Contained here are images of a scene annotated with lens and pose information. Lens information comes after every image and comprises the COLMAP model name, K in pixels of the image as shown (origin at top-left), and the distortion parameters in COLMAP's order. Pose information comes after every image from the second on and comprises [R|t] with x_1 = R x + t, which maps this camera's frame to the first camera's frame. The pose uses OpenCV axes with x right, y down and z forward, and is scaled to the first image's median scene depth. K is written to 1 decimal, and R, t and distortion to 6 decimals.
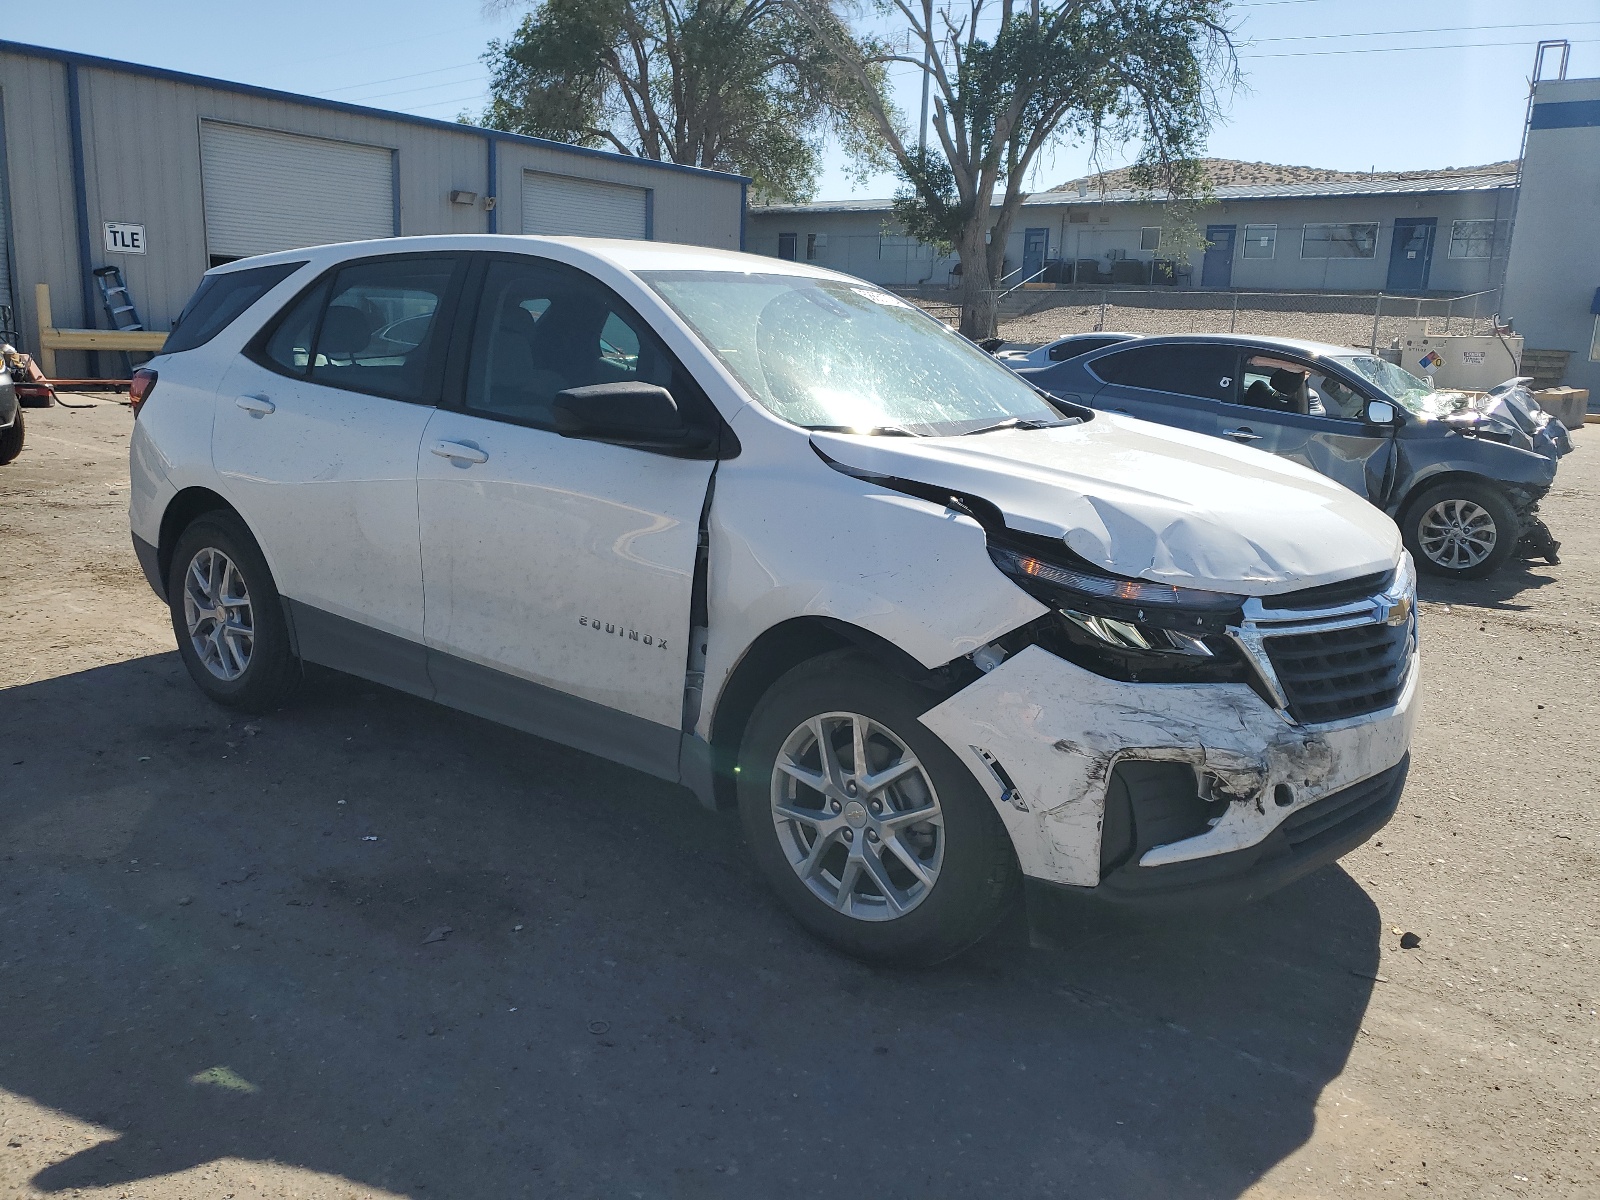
lens RADIAL K [[1208.5, 0, 810.9], [0, 1208.5, 610.3], [0, 0, 1]] dist [0.008706, 0.005884]
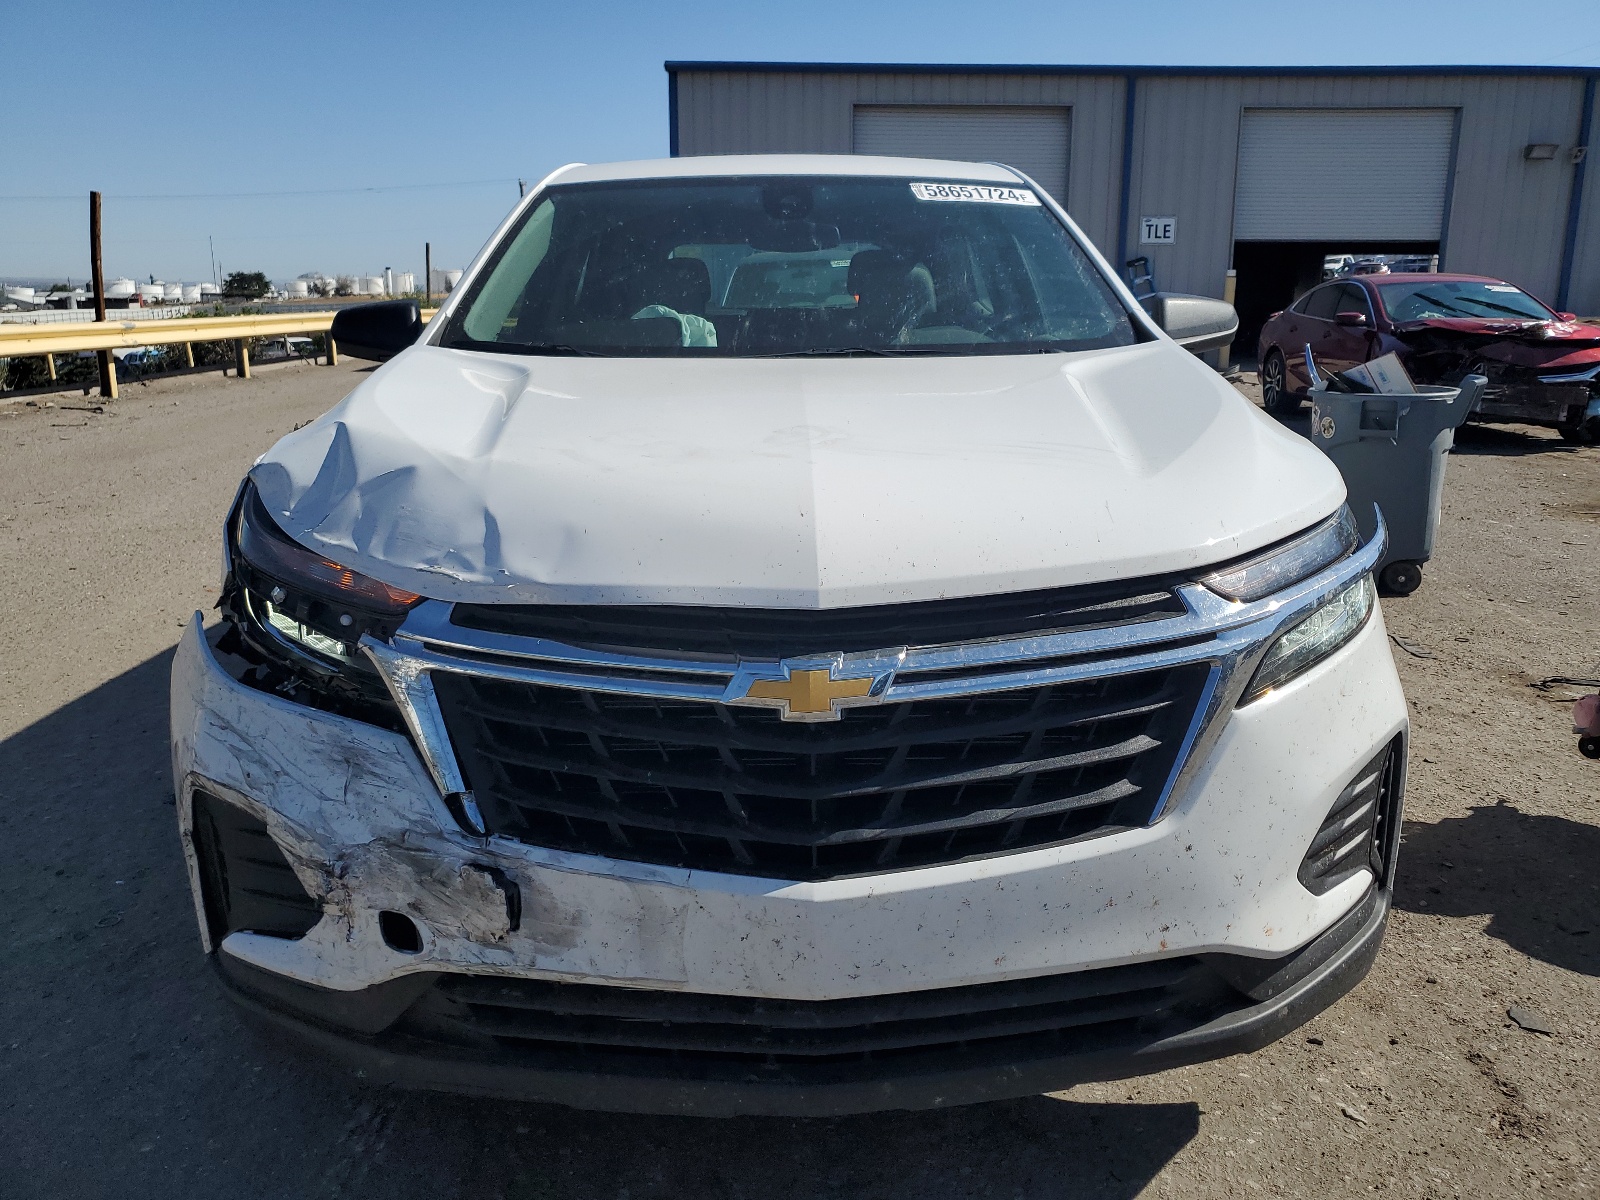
lens RADIAL K [[1208.5, 0, 805.6], [0, 1208.5, 586.9], [0, 0, 1]] dist [0.008706, 0.005884]
pose [[0.650864, 0.140270, -0.746123, 0.113776], [-0.146295, 0.987537, 0.058039, -0.009738], [0.744965, 0.071379, 0.663274, 0.089025]]
